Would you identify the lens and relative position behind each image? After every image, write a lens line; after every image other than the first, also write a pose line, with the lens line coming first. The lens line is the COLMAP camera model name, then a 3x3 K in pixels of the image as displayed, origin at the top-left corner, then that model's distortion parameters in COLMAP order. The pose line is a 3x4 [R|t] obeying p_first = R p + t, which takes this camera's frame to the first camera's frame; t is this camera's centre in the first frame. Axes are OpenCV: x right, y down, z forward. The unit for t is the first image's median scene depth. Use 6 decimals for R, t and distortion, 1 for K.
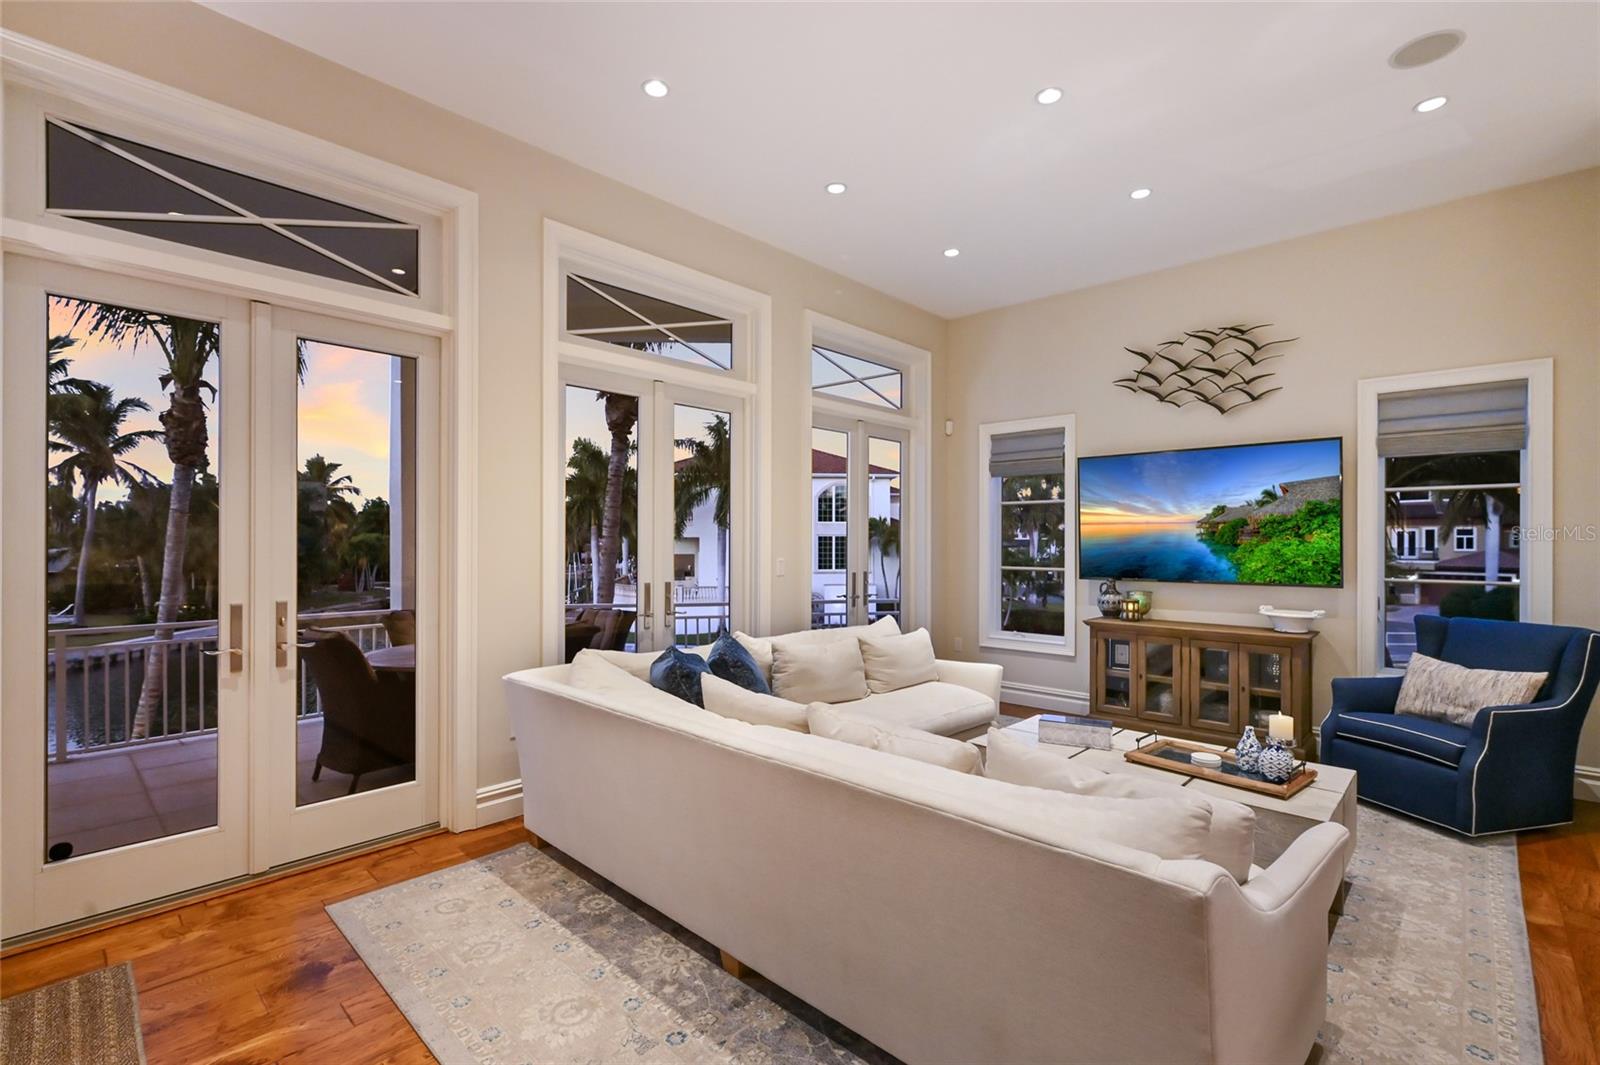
lens RADIAL K [[731.9, 0, 802.7], [0, 731.9, 537.8], [0, 0, 1]] dist [-0.002188, -0.000486]
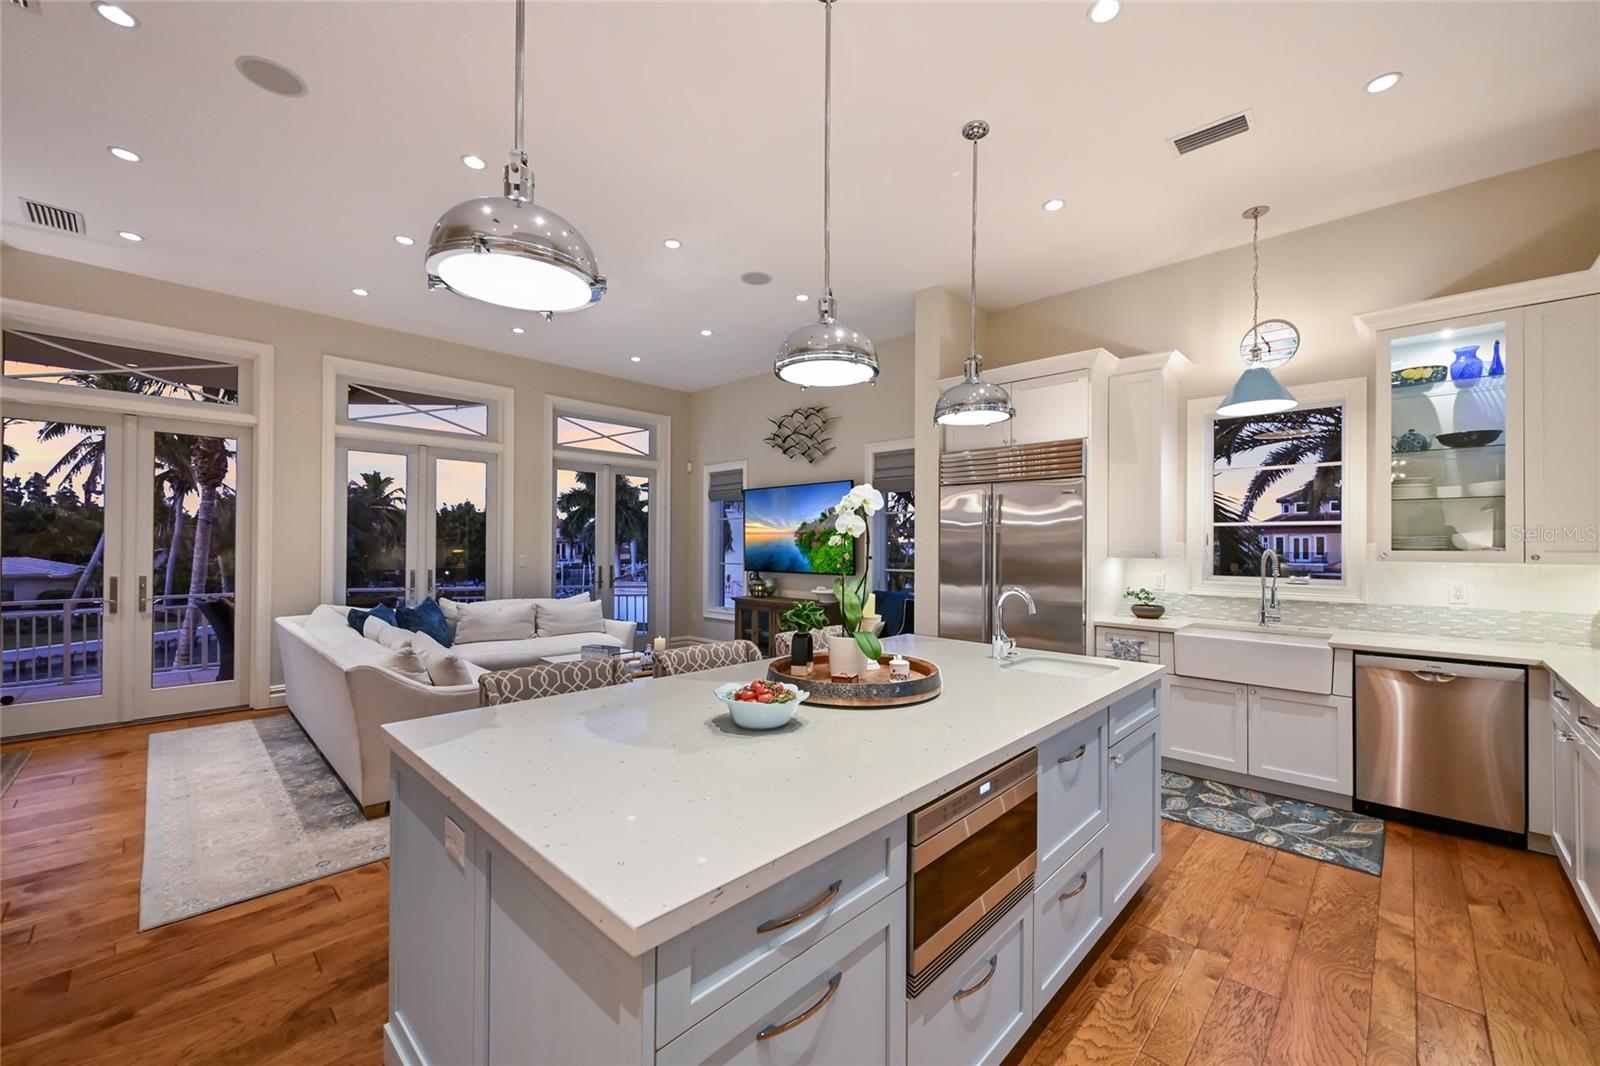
lens RADIAL K [[647.9, 0, 812.1], [0, 647.9, 537.2], [0, 0, 1]] dist [0.000604, -0.001294]
pose [[0.999902, 0.003262, -0.013585, 0.565097], [-0.003365, 0.999966, -0.007522, -0.002267], [0.013560, 0.007567, 0.999879, -0.346710]]
